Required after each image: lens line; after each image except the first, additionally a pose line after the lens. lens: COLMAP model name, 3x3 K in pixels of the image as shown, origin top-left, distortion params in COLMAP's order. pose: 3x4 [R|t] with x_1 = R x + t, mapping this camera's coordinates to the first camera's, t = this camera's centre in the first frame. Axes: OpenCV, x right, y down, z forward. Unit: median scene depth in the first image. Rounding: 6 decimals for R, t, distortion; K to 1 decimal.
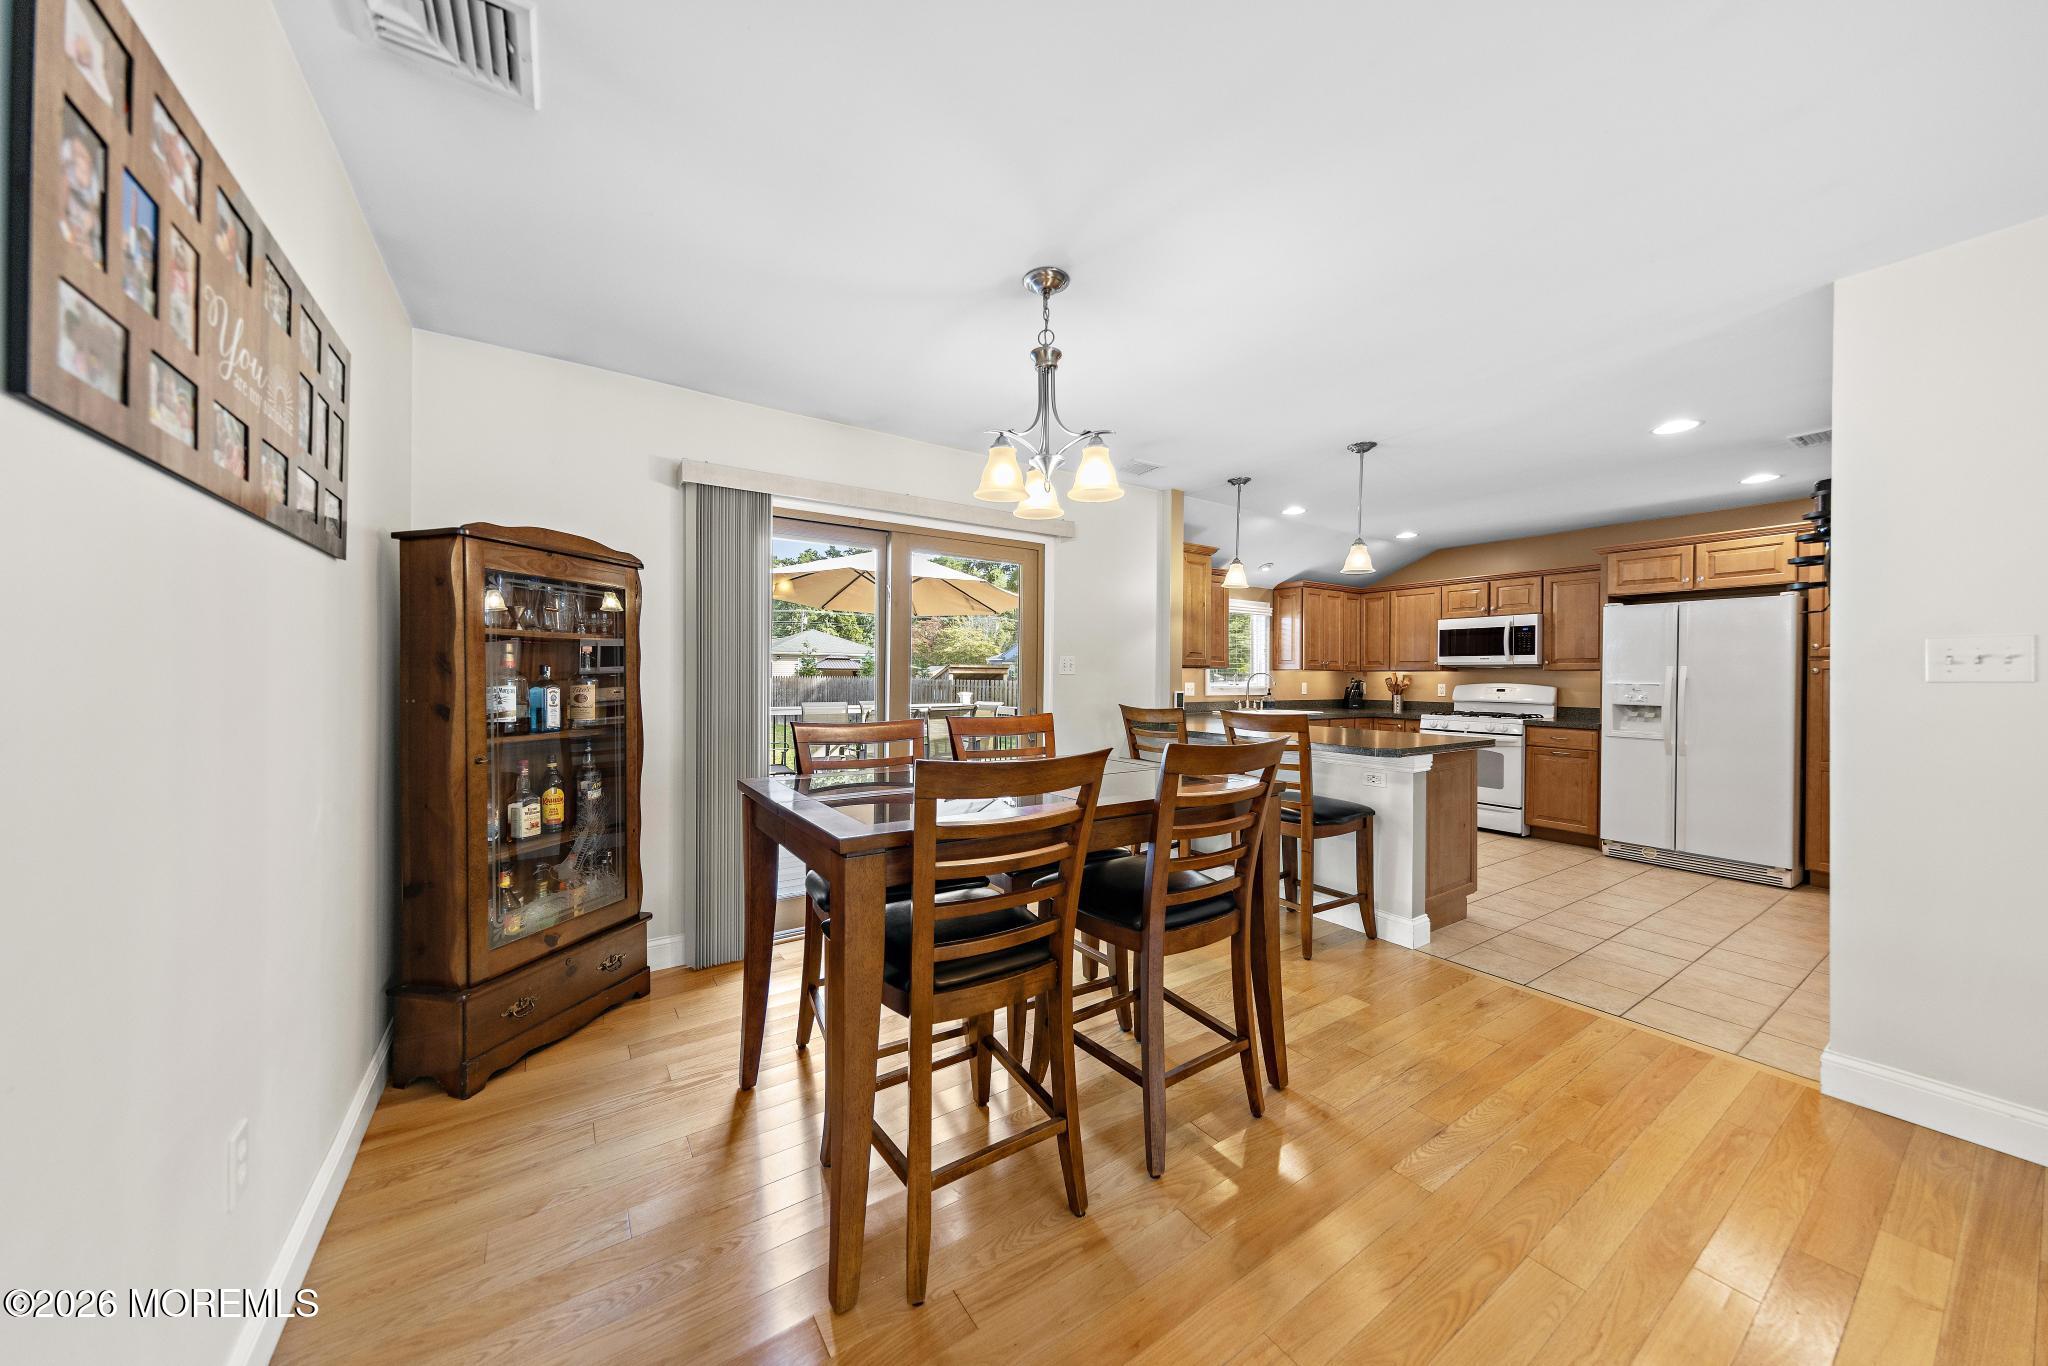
lens RADIAL K [[692.1, 0, 1048.0], [0, 692.1, 677.8], [0, 0, 1]] dist [0.002643, -0.000184]
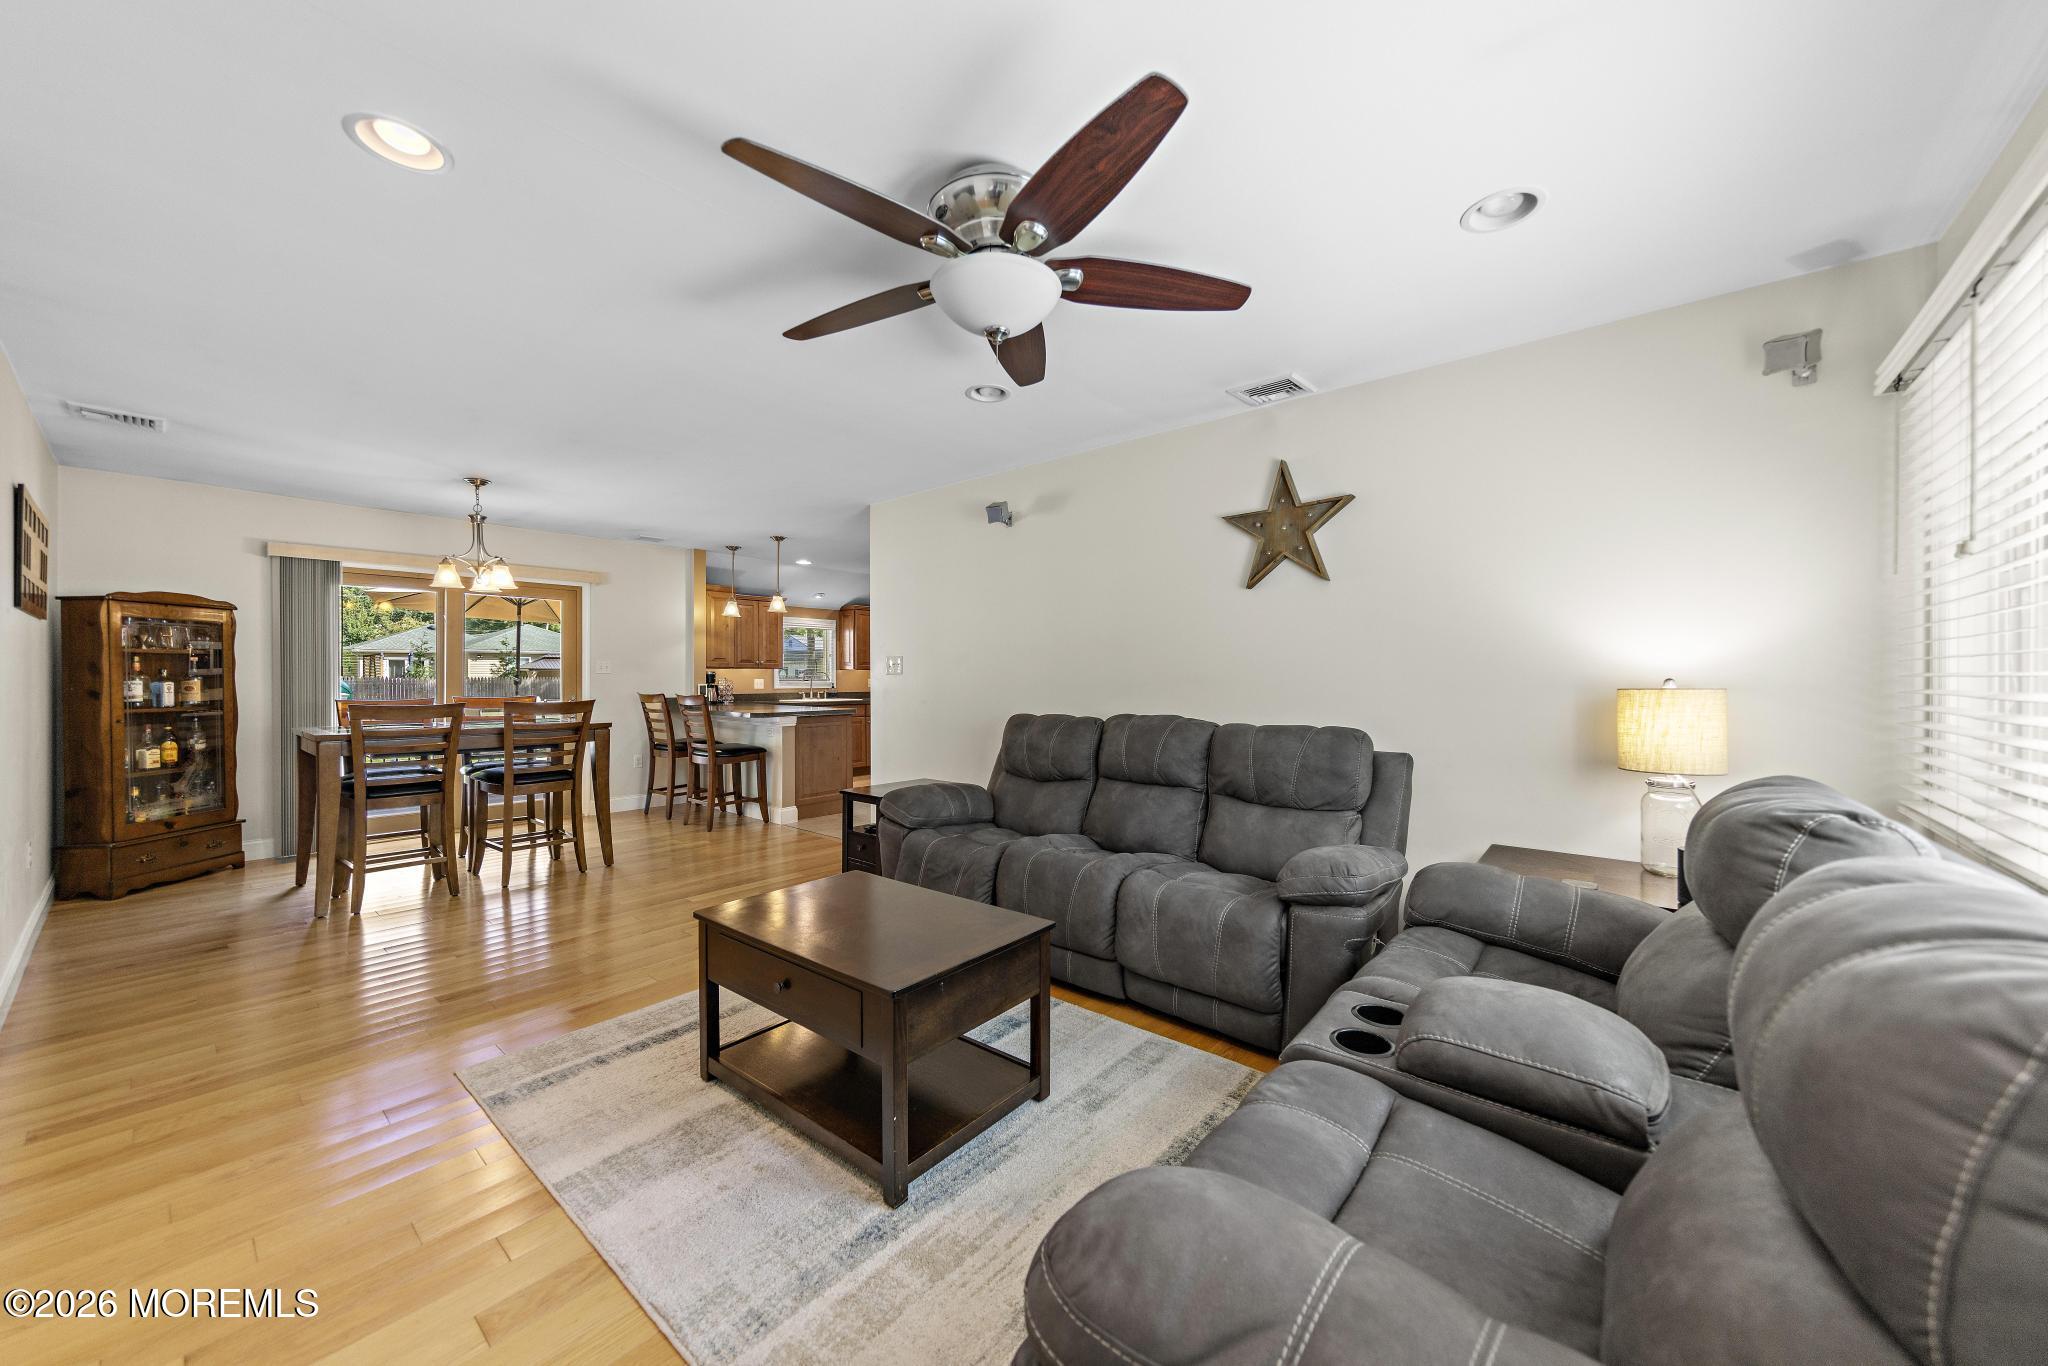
lens RADIAL K [[728.7, 0, 1039.1], [0, 728.7, 676.1], [0, 0, 1]] dist [0.000103, 0.000380]
pose [[0.963543, -0.006625, 0.267472, 0.853945], [0.007246, 0.999973, -0.001336, 0.016903], [-0.267456, 0.003225, 0.963565, -1.278835]]
